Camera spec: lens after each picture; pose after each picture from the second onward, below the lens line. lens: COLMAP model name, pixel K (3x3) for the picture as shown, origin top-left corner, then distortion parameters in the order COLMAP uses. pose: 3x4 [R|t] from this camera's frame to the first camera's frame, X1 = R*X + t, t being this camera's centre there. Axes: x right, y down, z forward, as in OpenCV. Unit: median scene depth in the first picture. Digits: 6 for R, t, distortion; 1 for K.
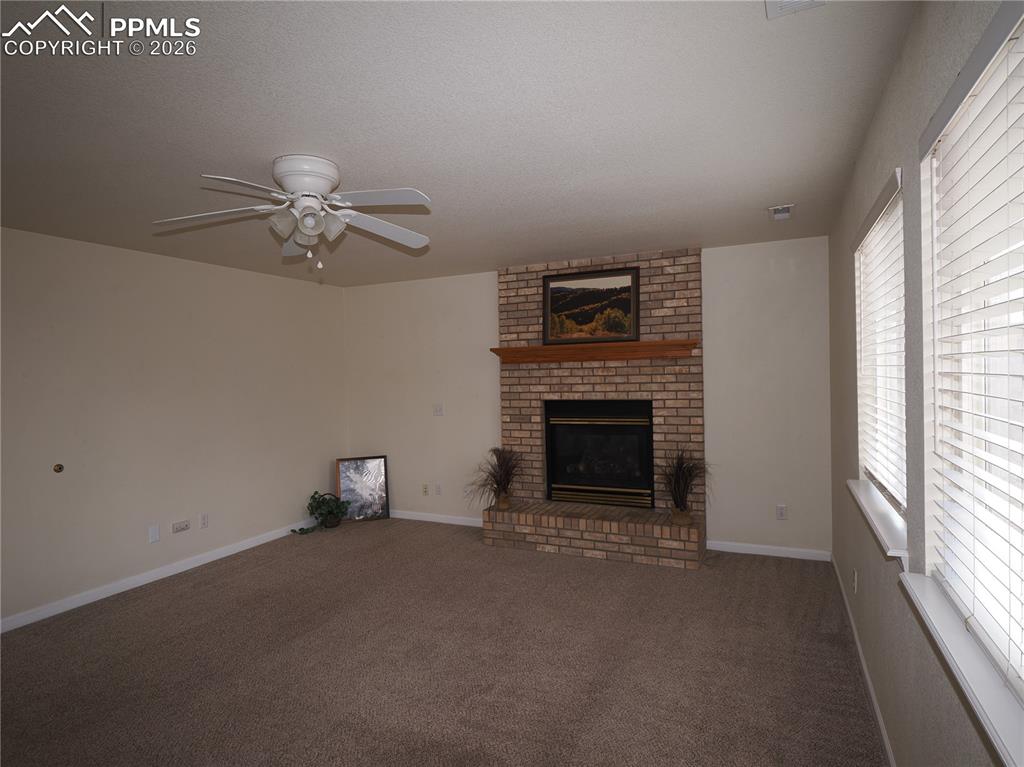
lens RADIAL K [[594.0, 0, 491.7], [0, 594.0, 381.8], [0, 0, 1]] dist [-0.003888, 0.000253]
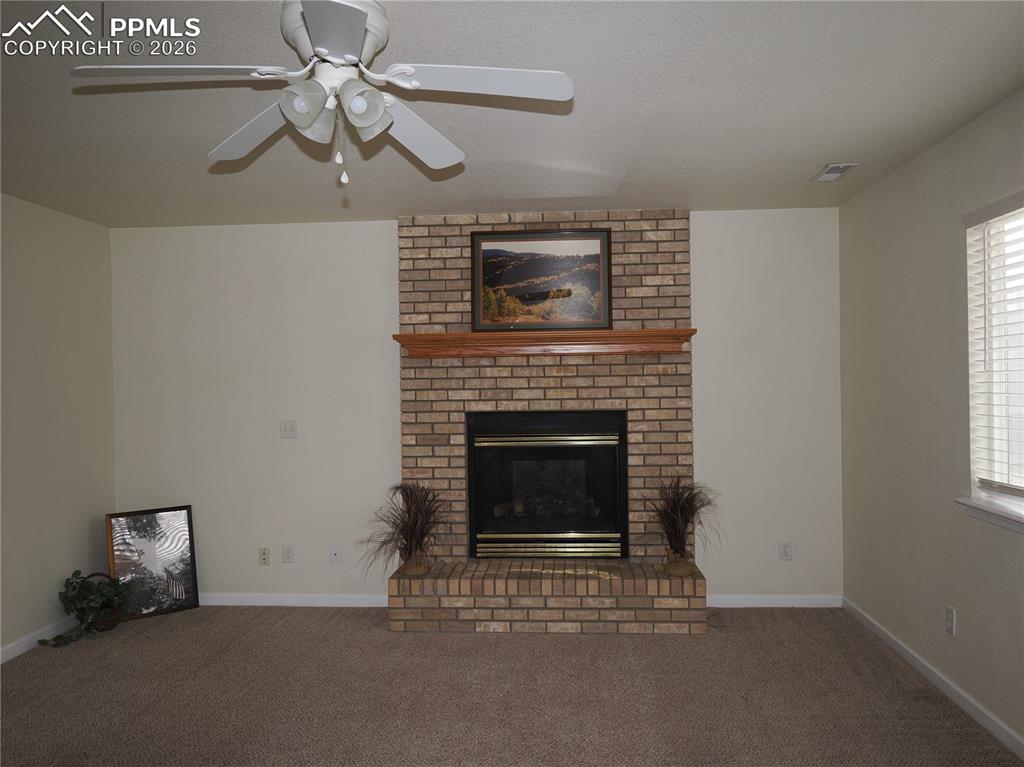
lens RADIAL K [[848.5, 0, 511.6], [0, 848.5, 379.0], [0, 0, 1]] dist [-0.002917, -0.002825]
pose [[0.928470, 0.010307, 0.371266, -0.253466], [-0.002253, 0.999753, -0.022120, 0.015541], [-0.371402, 0.019701, 0.928263, 0.075247]]
